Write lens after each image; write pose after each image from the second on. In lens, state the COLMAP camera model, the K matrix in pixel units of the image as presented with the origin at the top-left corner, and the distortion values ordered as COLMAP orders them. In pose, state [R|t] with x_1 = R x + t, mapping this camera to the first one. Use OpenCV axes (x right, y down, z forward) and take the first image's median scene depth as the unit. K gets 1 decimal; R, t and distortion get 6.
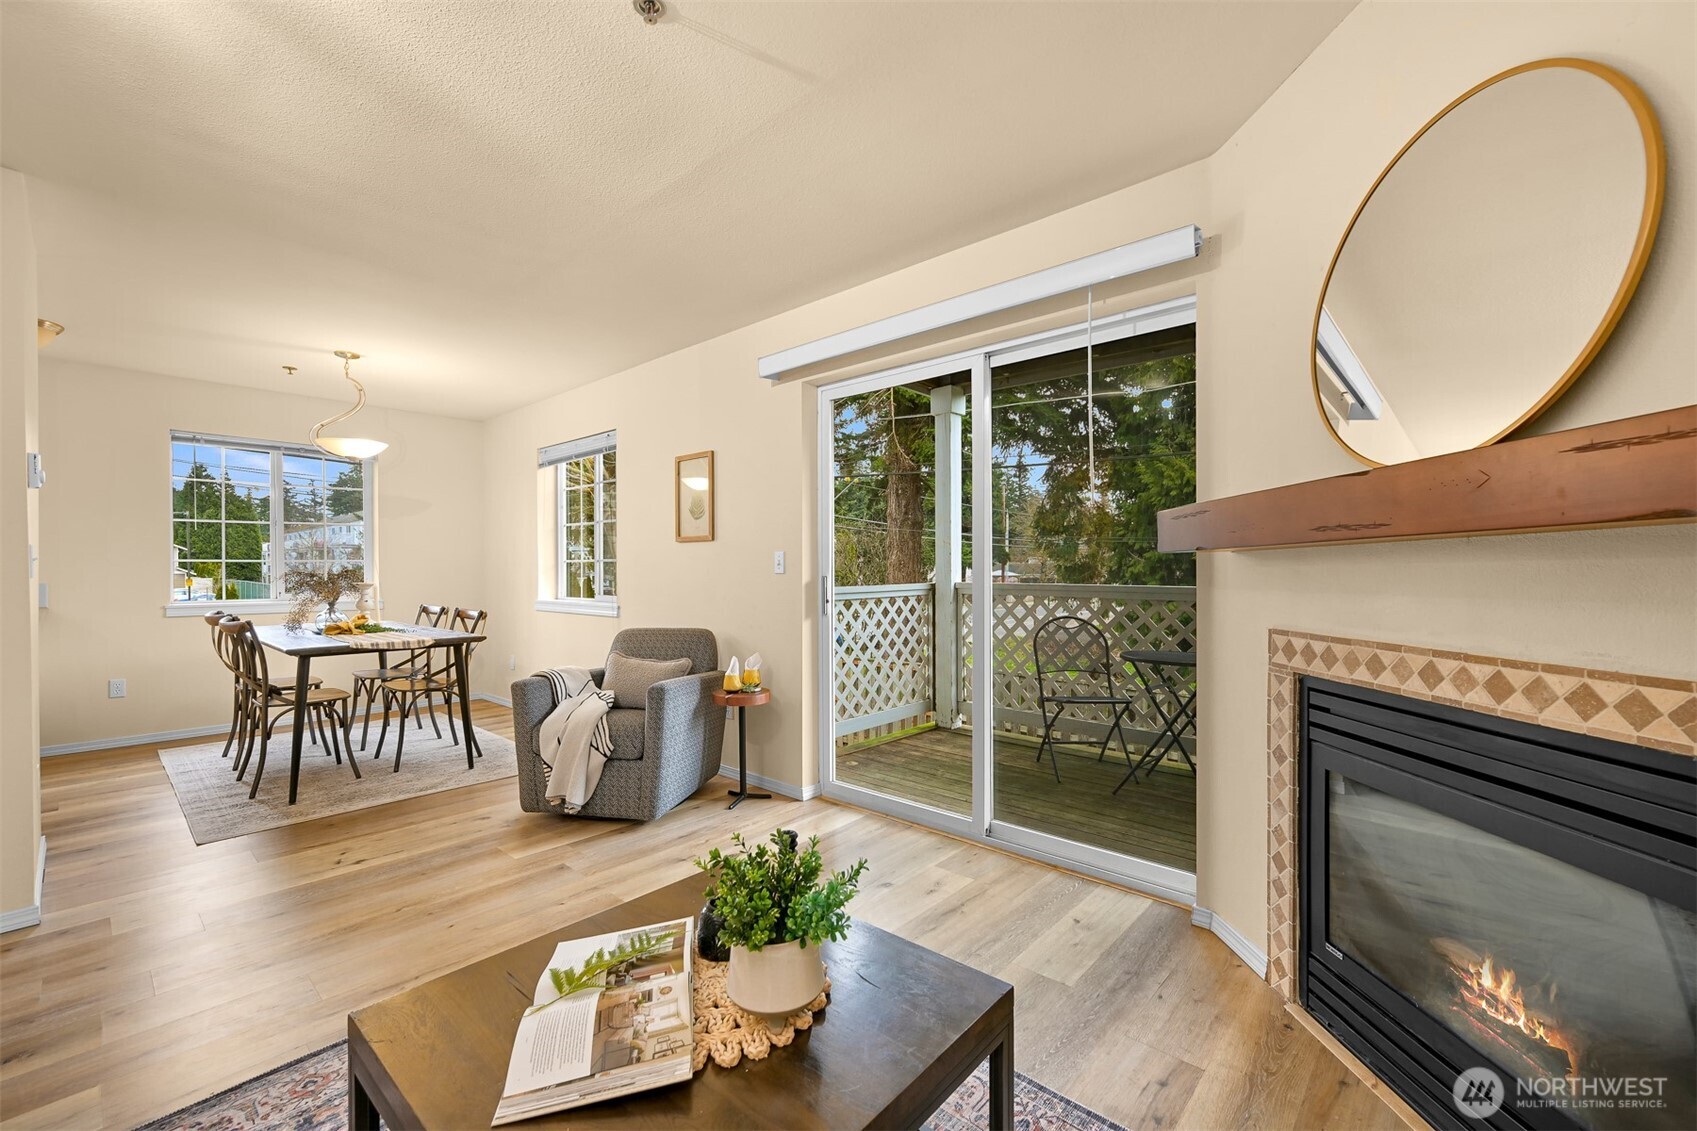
lens RADIAL K [[699.4, 0, 833.5], [0, 699.4, 570.3], [0, 0, 1]] dist [-0.003489, -0.000242]
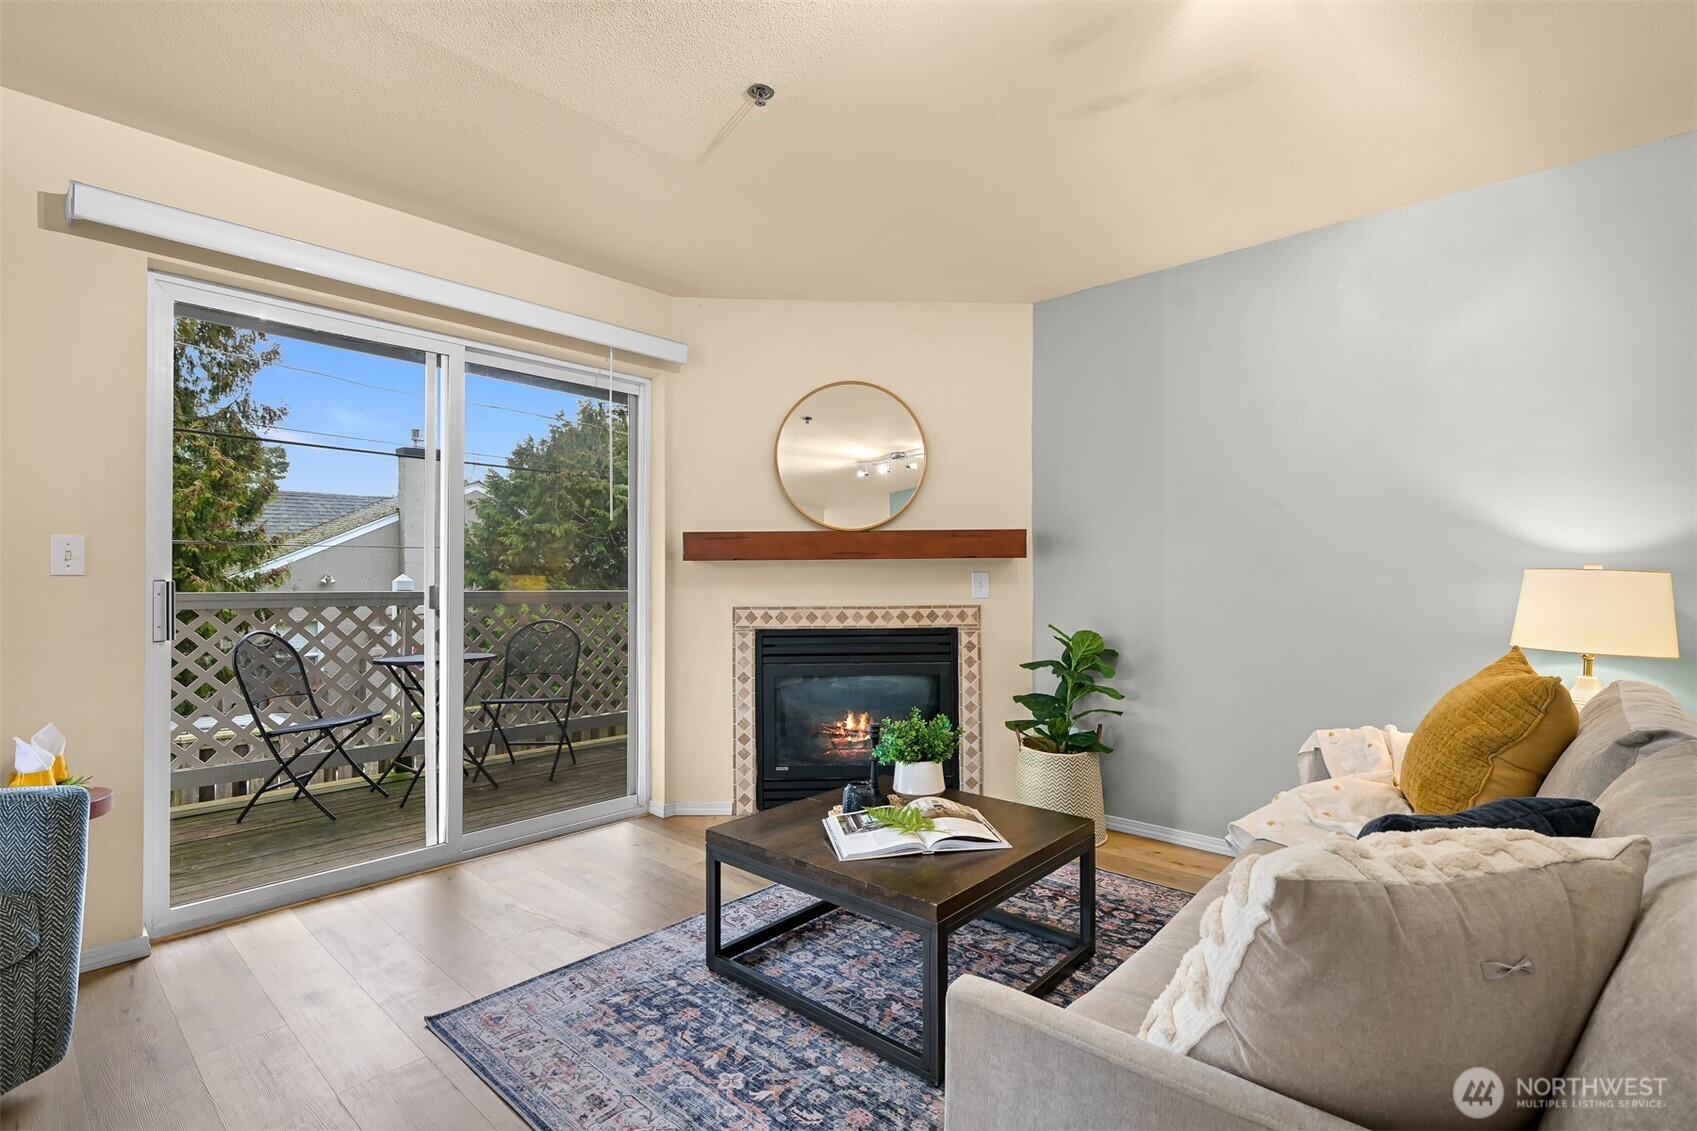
lens RADIAL K [[791.5, 0, 863.4], [0, 791.5, 572.2], [0, 0, 1]] dist [-0.002677, -0.000149]
pose [[-0.017798, 0.010887, 0.999782, -1.370865], [0.002856, 0.999937, -0.010838, 0.021538], [-0.999838, 0.002663, -0.017828, 0.743128]]
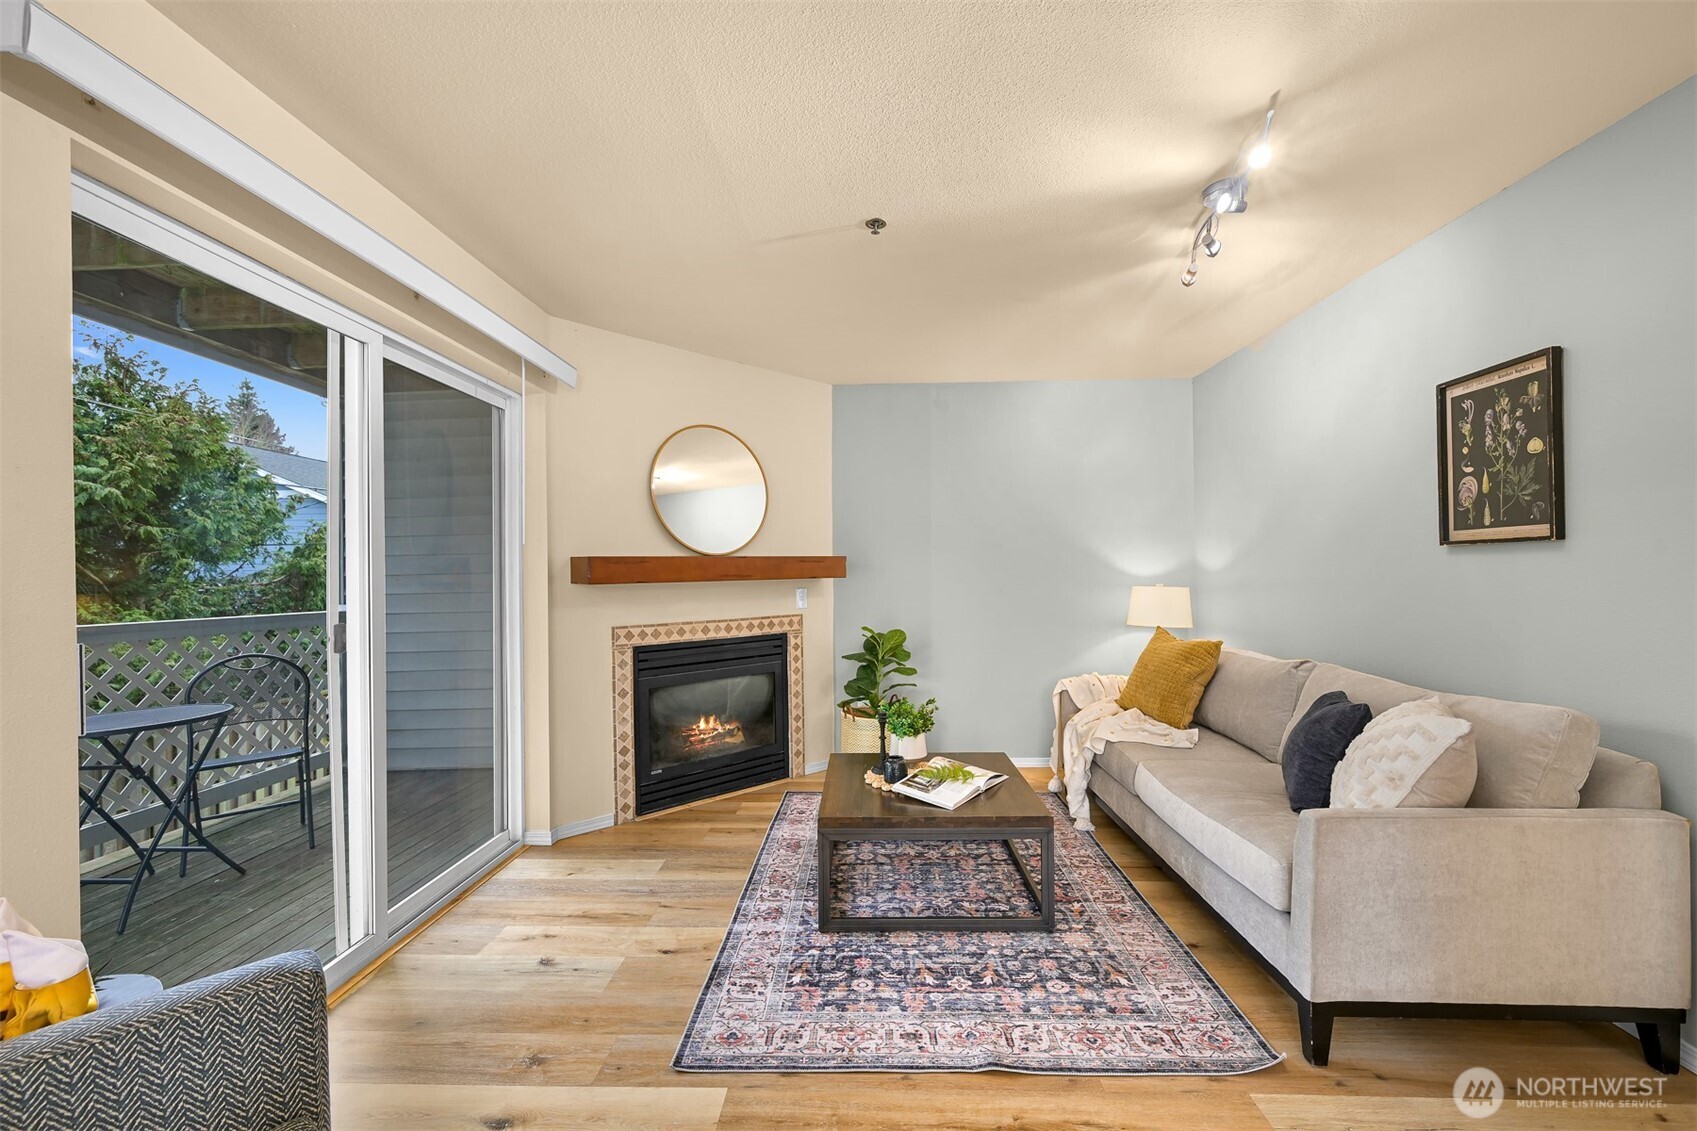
lens RADIAL K [[669.3, 0, 863.7], [0, 669.3, 572.7], [0, 0, 1]] dist [-0.003205, 0.000920]
pose [[-0.660819, 0.009763, 0.750482, -1.132919], [0.013486, 0.999908, -0.001132, -0.046130], [-0.750424, 0.009373, -0.660890, 1.711573]]
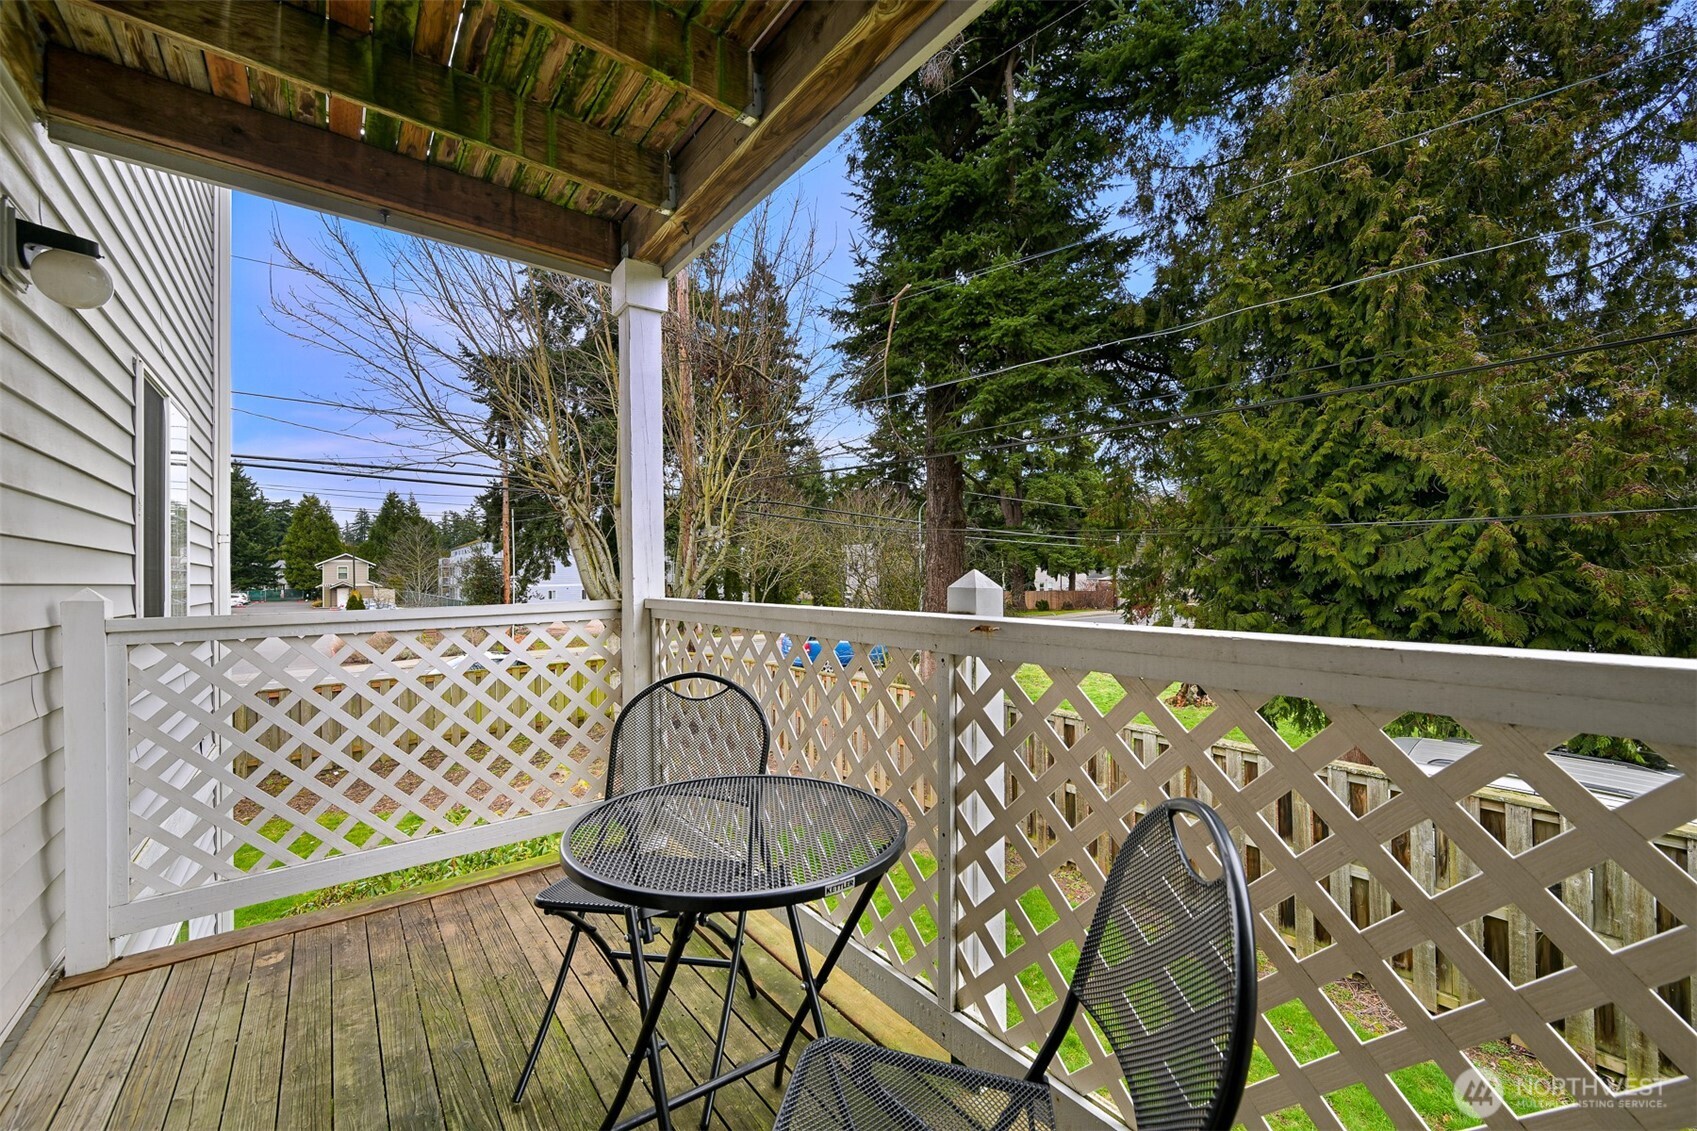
lens RADIAL K [[669.3, 0, 831.5], [0, 669.3, 566.8], [0, 0, 1]] dist [-0.003205, 0.000920]
pose [[0.982868, -0.012526, -0.183887, 1.119158], [0.010000, 0.999843, -0.014658, 0.001186], [0.184042, 0.012568, 0.982838, 1.266773]]
